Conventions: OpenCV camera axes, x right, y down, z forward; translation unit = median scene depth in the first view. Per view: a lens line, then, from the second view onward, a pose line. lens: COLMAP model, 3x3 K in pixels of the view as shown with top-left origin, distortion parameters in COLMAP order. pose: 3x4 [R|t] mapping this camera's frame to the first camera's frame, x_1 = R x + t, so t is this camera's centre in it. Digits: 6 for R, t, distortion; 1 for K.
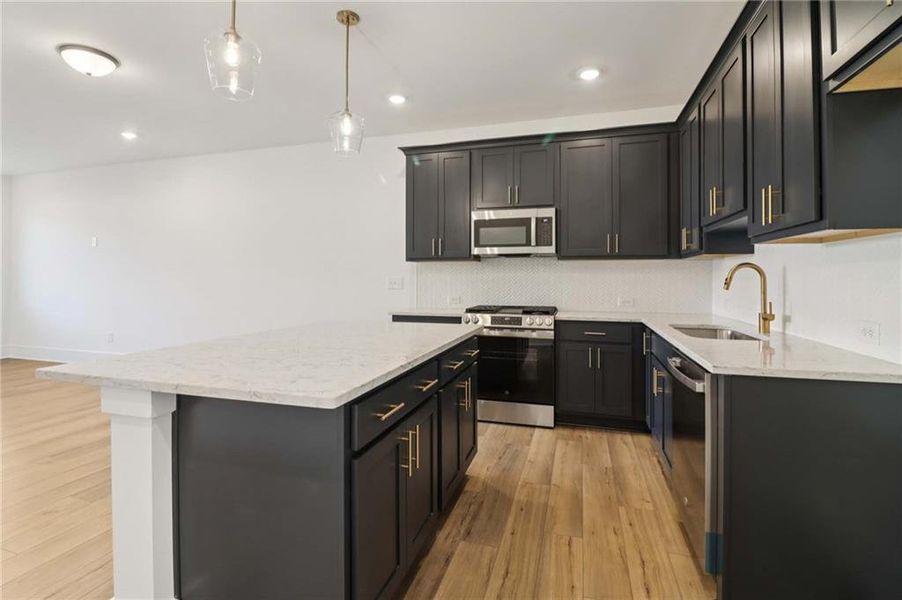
lens RADIAL K [[425.1, 0, 450.1], [0, 425.1, 273.0], [0, 0, 1]] dist [0.001649, -0.016110]
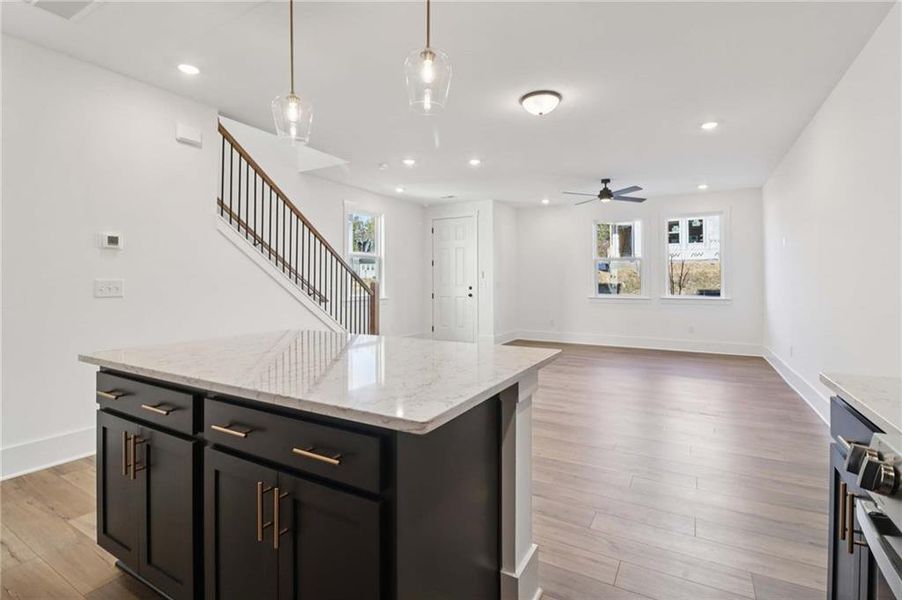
lens RADIAL K [[425.1, 0, 450.1], [0, 425.1, 273.0], [0, 0, 1]] dist [0.001649, -0.016110]
pose [[-0.215893, -0.022446, -0.976159, 0.346264], [0.010425, 0.999626, -0.025291, 0.016461], [0.976361, -0.015637, -0.215578, 0.908913]]
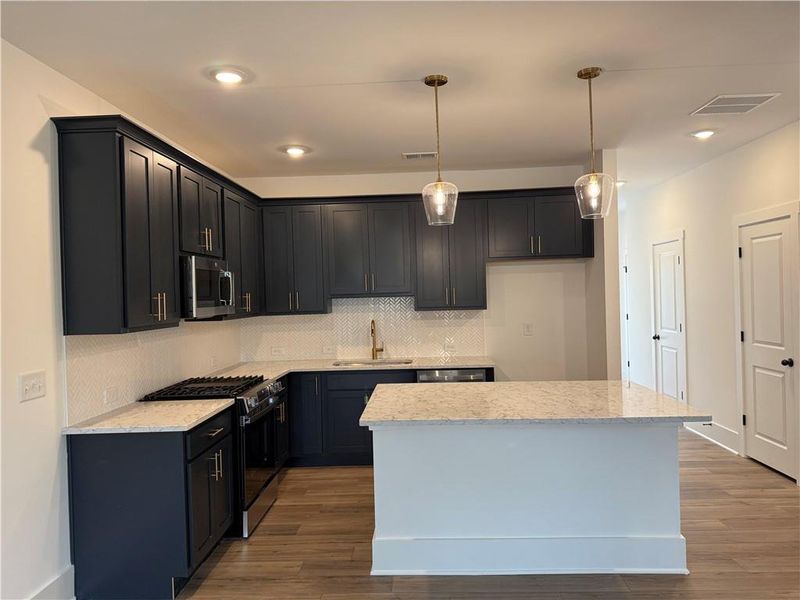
lens RADIAL K [[559.4, 0, 401.9], [0, 559.4, 299.4], [0, 0, 1]] dist [0.095260, -0.120030]
pose [[-0.255319, -0.000945, 0.966856, -1.124306], [0.019283, 0.999796, 0.006069, -0.089295], [-0.966665, 0.020193, -0.255249, 1.093245]]
